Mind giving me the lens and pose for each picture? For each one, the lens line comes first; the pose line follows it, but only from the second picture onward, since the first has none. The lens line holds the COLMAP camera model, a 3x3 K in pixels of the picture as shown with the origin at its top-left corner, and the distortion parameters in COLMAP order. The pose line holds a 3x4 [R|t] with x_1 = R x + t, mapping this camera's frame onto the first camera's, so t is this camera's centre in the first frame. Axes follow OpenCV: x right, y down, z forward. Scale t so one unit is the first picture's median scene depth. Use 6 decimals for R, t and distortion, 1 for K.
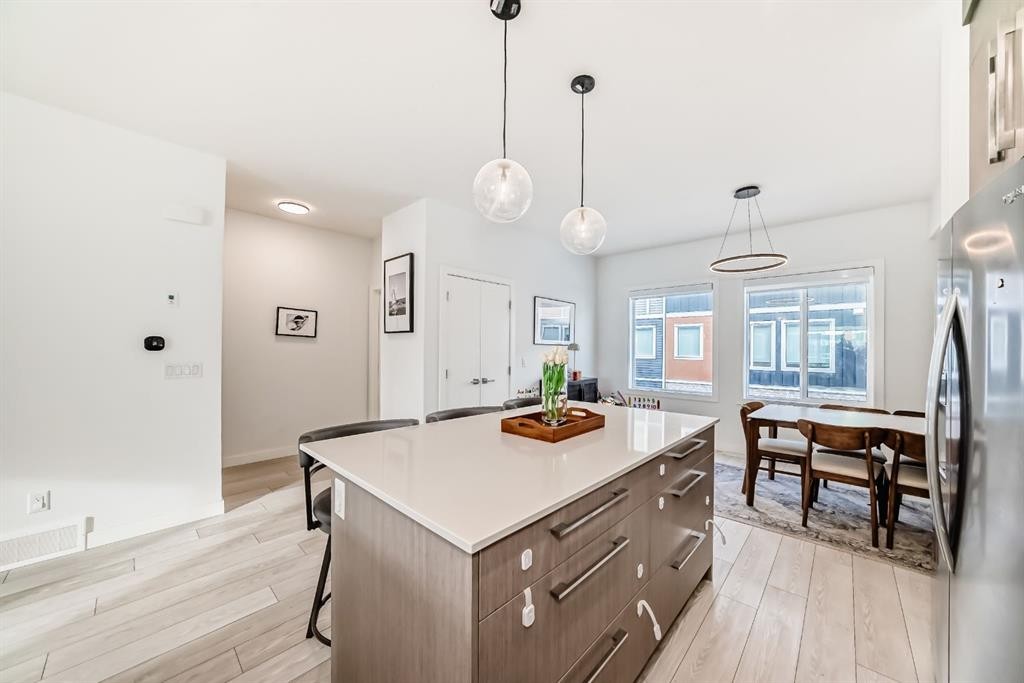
lens RADIAL K [[361.0, 0, 514.4], [0, 361.0, 344.8], [0, 0, 1]] dist [-0.012894, 0.000058]
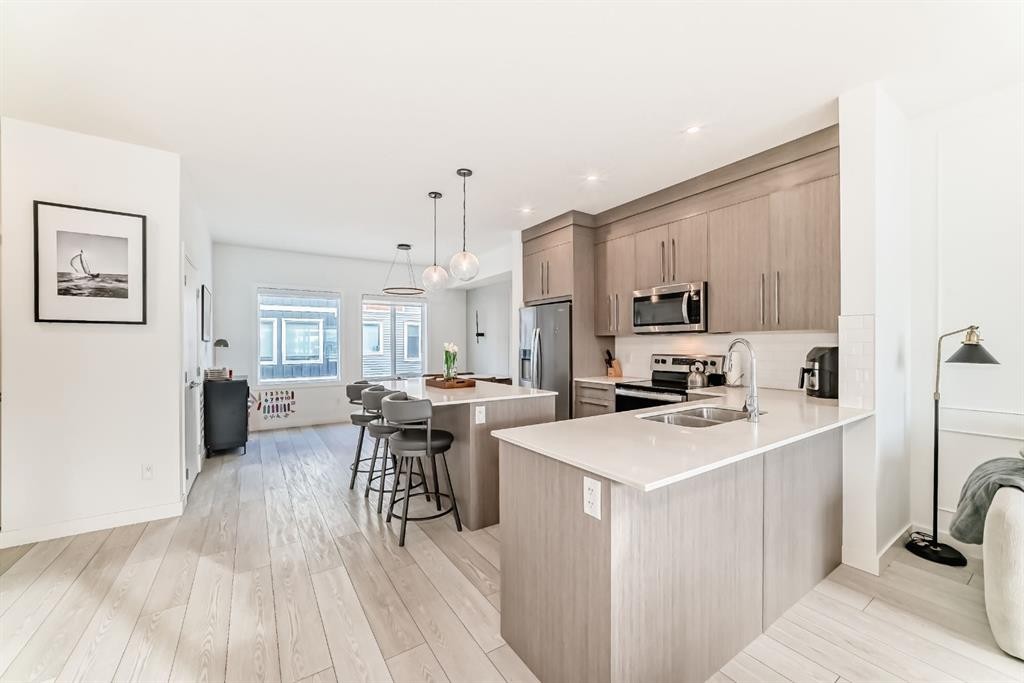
lens RADIAL K [[384.0, 0, 520.4], [0, 384.0, 340.7], [0, 0, 1]] dist [-0.001568, -0.000040]
pose [[0.229545, -0.000095, 0.973298, -0.580521], [-0.002462, 0.999997, 0.000678, -0.002778], [-0.973295, -0.002552, 0.229544, 0.055101]]
